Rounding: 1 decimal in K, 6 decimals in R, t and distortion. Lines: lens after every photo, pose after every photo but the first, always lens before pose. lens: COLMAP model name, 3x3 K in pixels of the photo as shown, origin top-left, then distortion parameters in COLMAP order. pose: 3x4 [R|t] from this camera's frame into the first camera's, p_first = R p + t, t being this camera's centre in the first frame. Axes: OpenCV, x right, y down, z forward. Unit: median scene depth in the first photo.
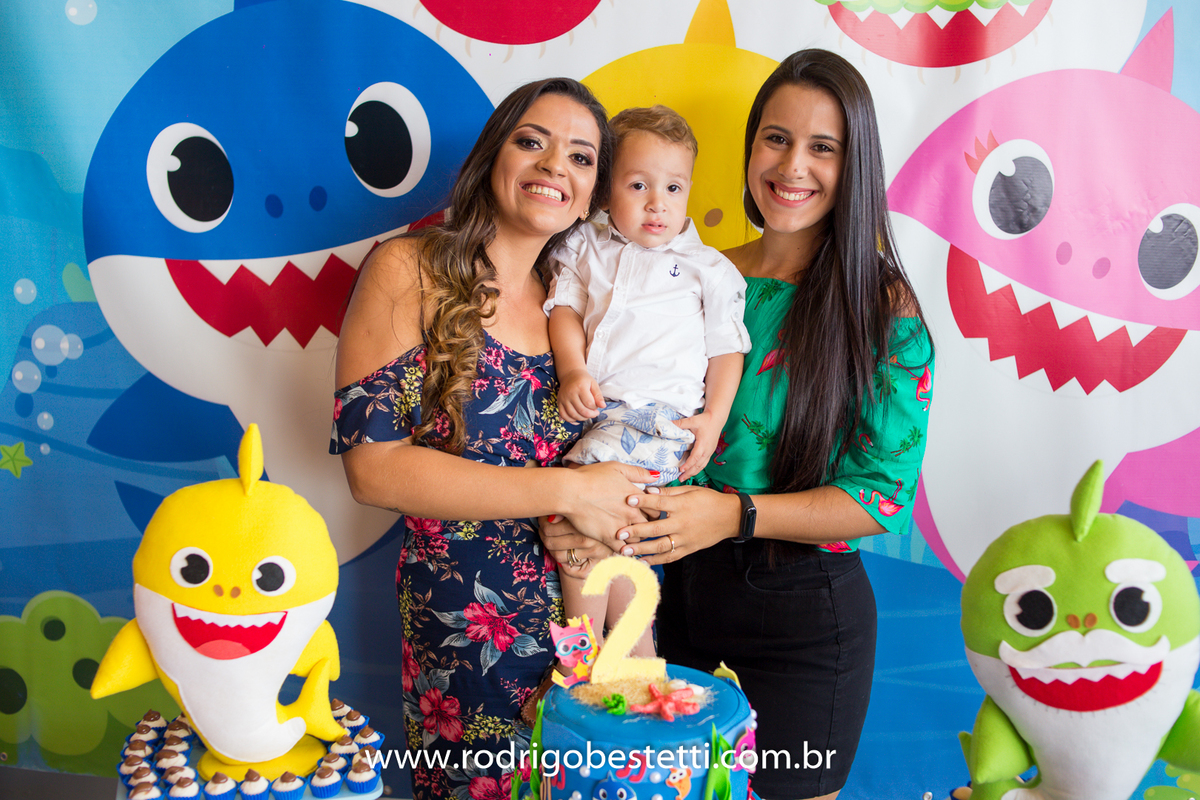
lens RADIAL K [[1181.0, 0, 596.0], [0, 1181.0, 395.5], [0, 0, 1]] dist [-0.124191, 0.050010]
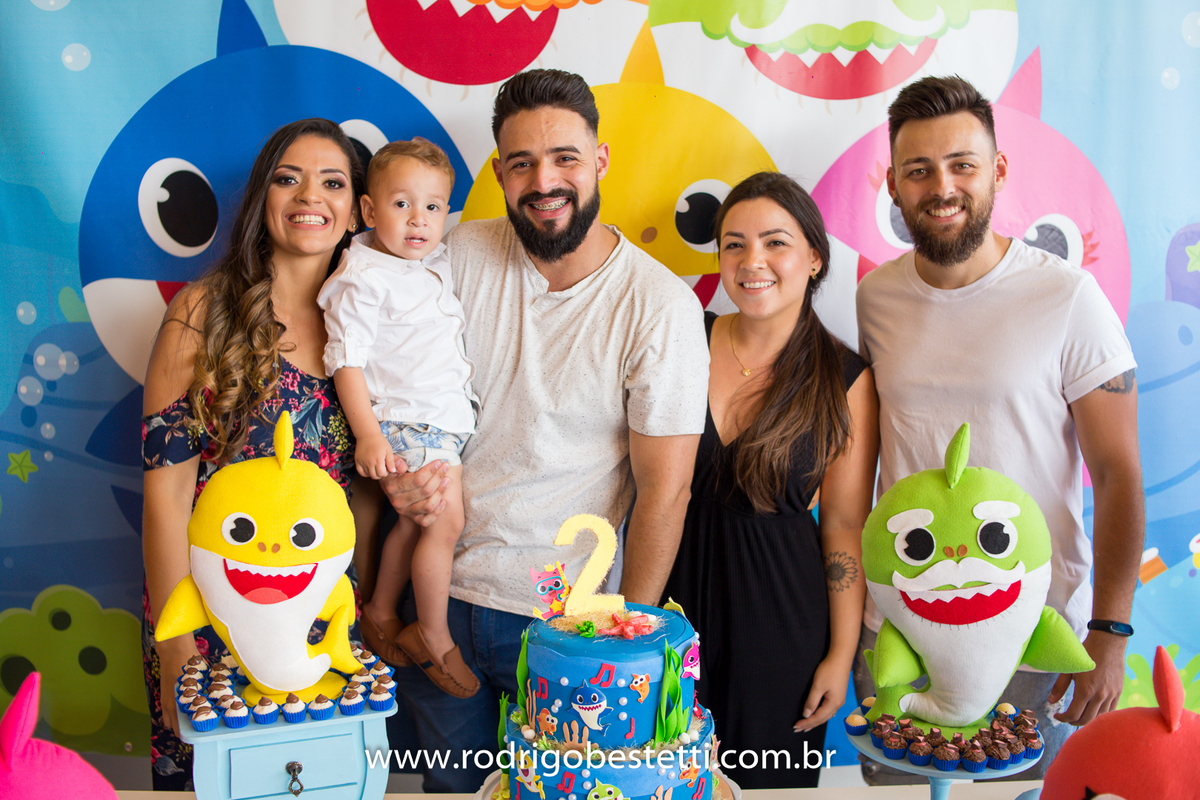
lens RADIAL K [[1201.3, 0, 601.4], [0, 1201.3, 404.1], [0, 0, 1]] dist [-0.132116, 0.063781]
pose [[0.997581, -0.026145, 0.064407, -0.041734], [0.026653, 0.999620, -0.007048, 0.033630], [-0.064199, 0.008748, 0.997899, -0.260962]]
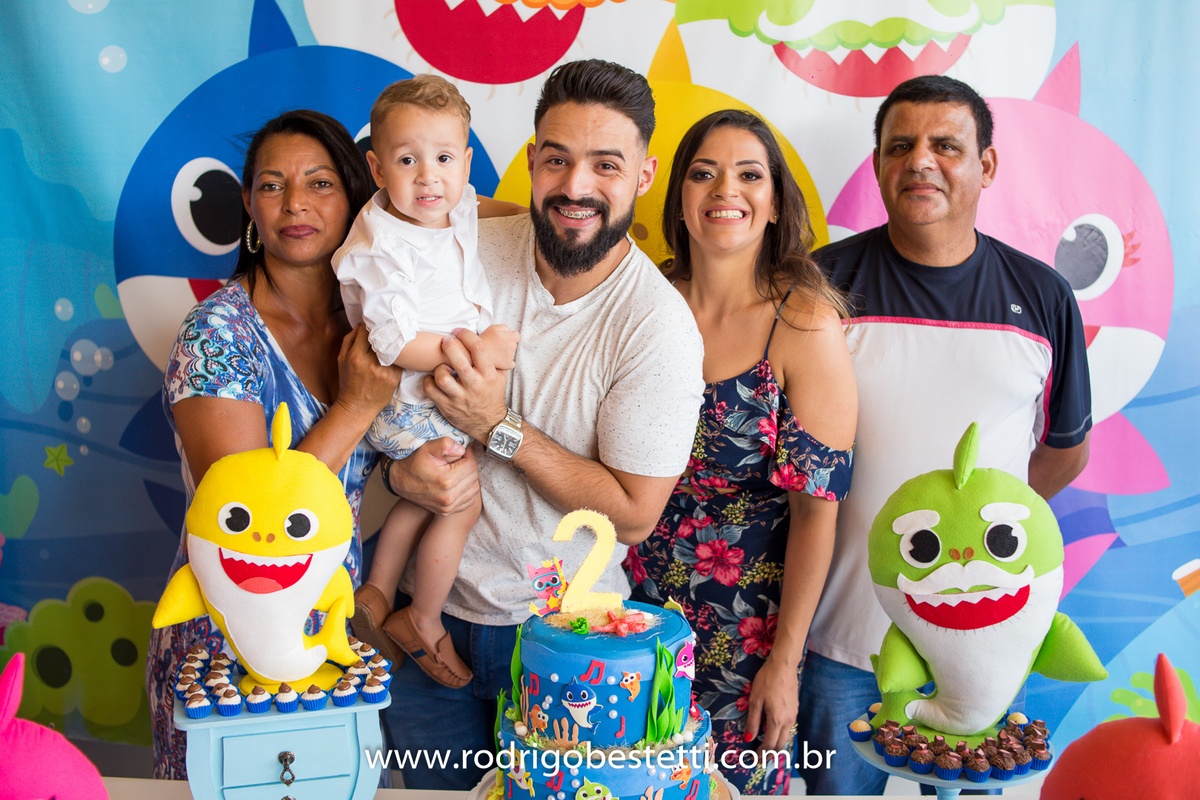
lens RADIAL K [[1201.3, 0, 601.4], [0, 1201.3, 404.1], [0, 0, 1]] dist [-0.132116, 0.063781]
pose [[0.999870, -0.015837, 0.002965, 0.038205], [0.015884, 0.999740, -0.016363, 0.050705], [-0.002705, 0.016408, 0.999862, -0.251612]]
